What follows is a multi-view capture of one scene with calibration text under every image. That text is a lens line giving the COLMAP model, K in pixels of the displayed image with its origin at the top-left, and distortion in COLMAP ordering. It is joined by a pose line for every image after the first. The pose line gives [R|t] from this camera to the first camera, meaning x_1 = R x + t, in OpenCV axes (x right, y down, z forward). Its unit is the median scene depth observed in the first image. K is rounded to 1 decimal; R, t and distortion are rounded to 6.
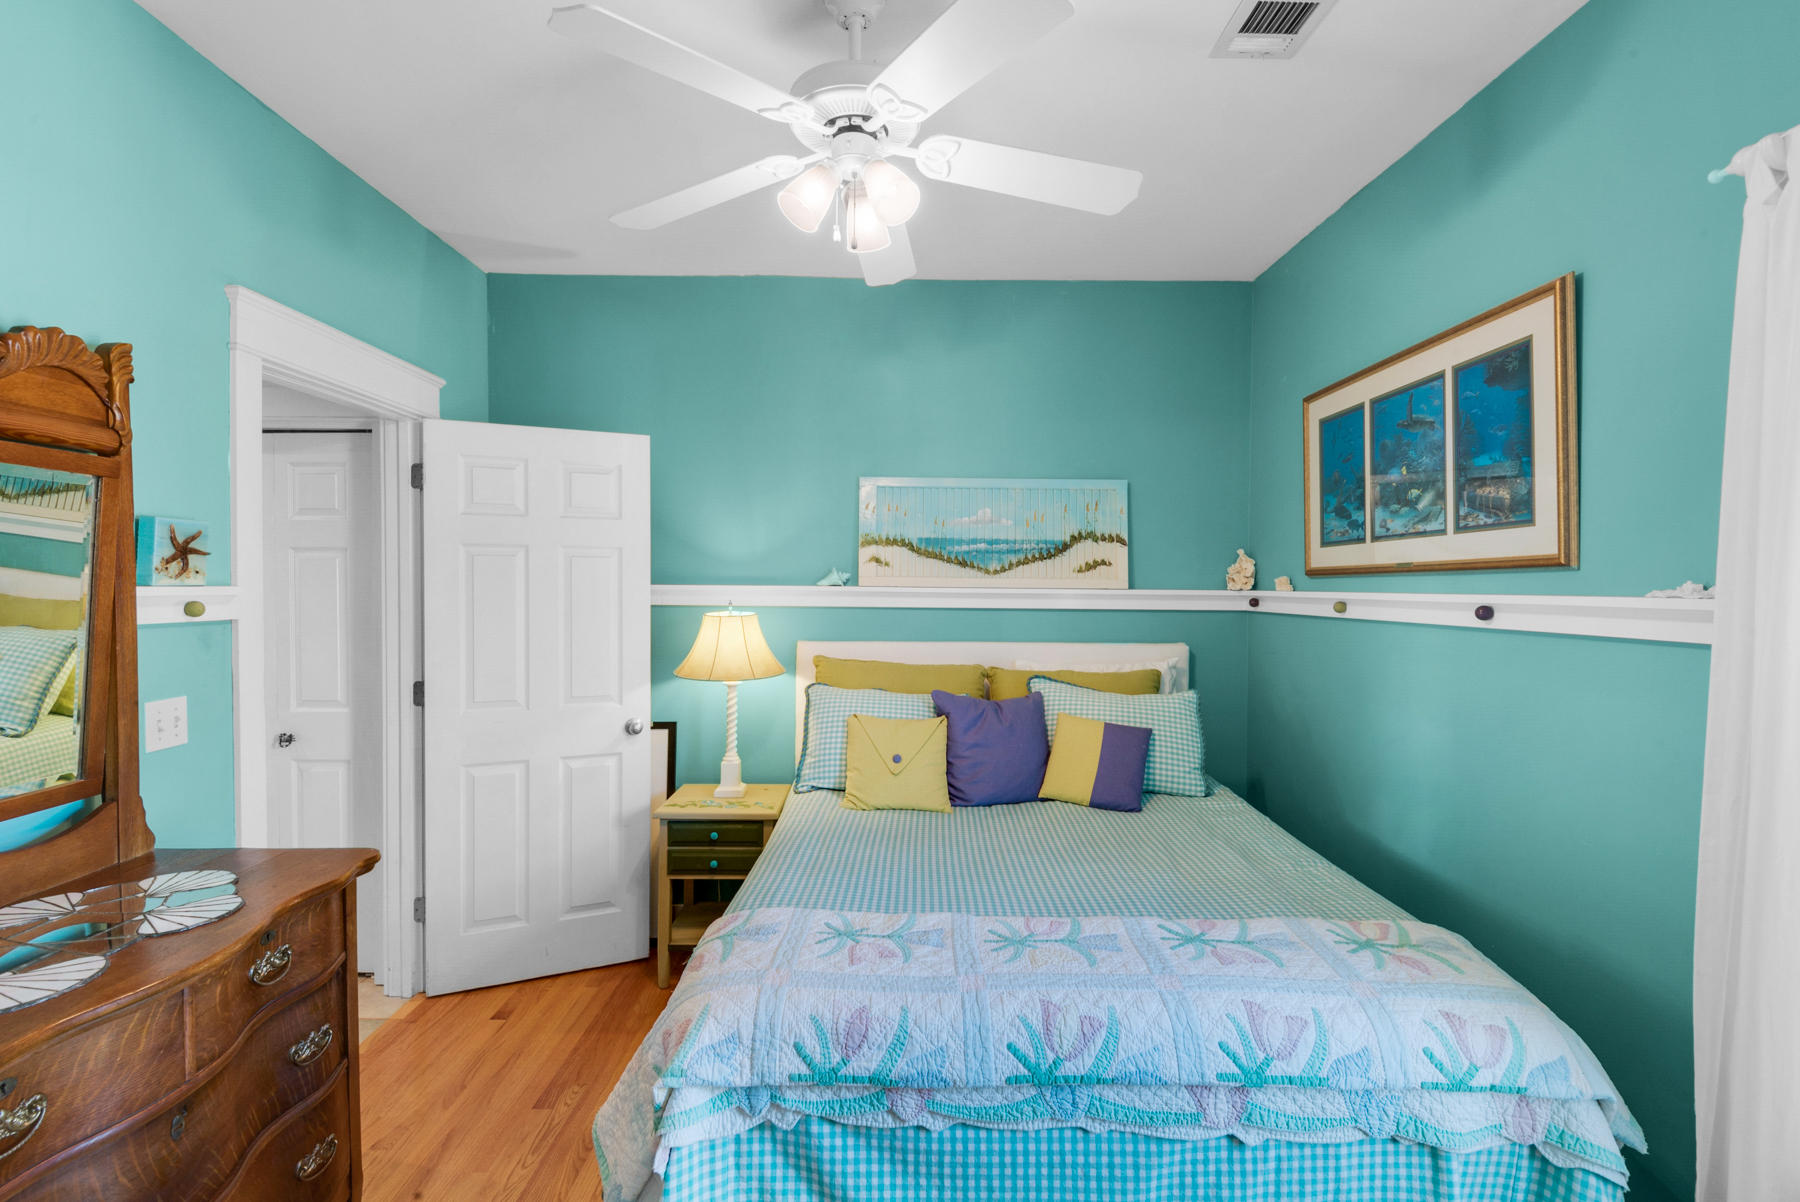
lens RADIAL K [[862.7, 0, 896.1], [0, 862.7, 594.7], [0, 0, 1]] dist [0.007671, -0.006067]
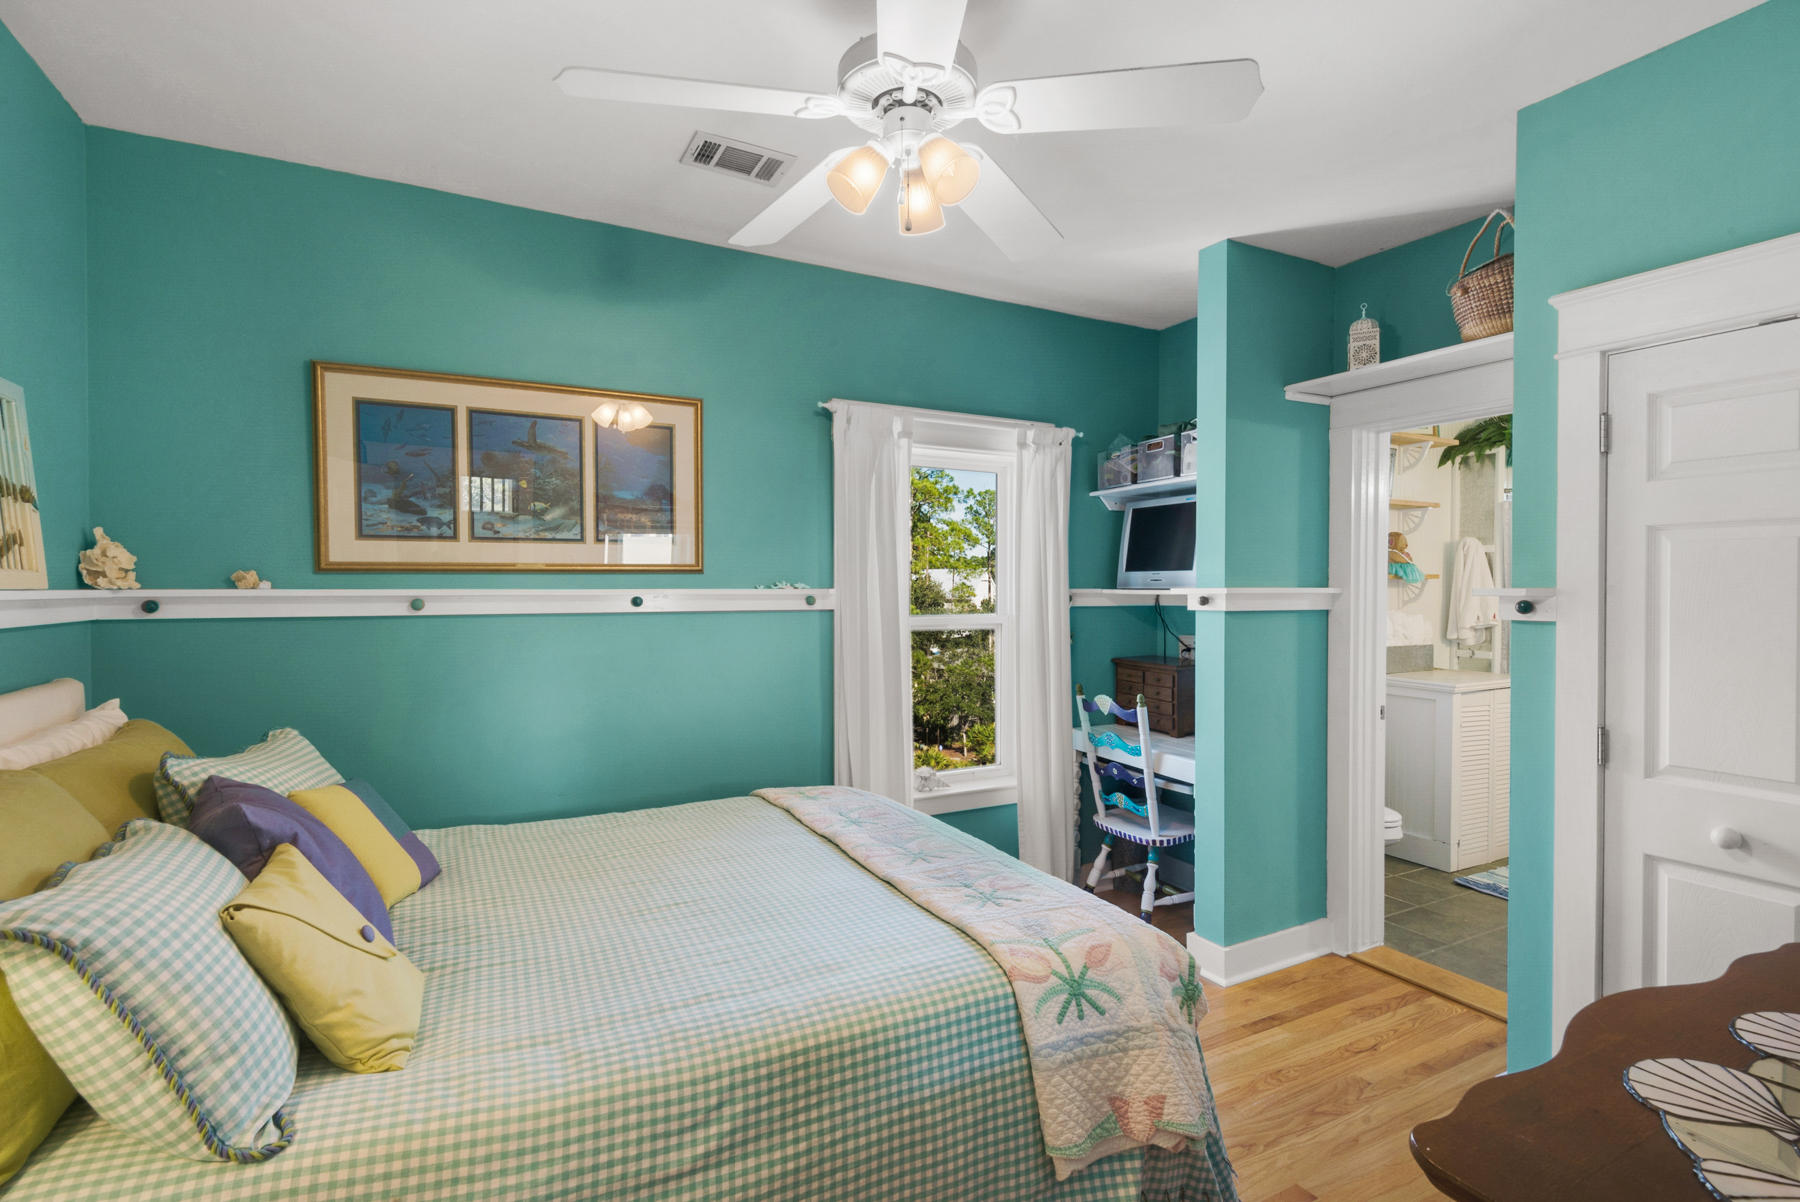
lens RADIAL K [[835.5, 0, 895.0], [0, 835.5, 597.5], [0, 0, 1]] dist [0.019026, -0.010050]
pose [[-0.469465, -0.009717, 0.882898, -0.664059], [0.010744, 0.999803, 0.016716, -0.004439], [-0.882886, 0.017333, -0.469268, 1.127992]]
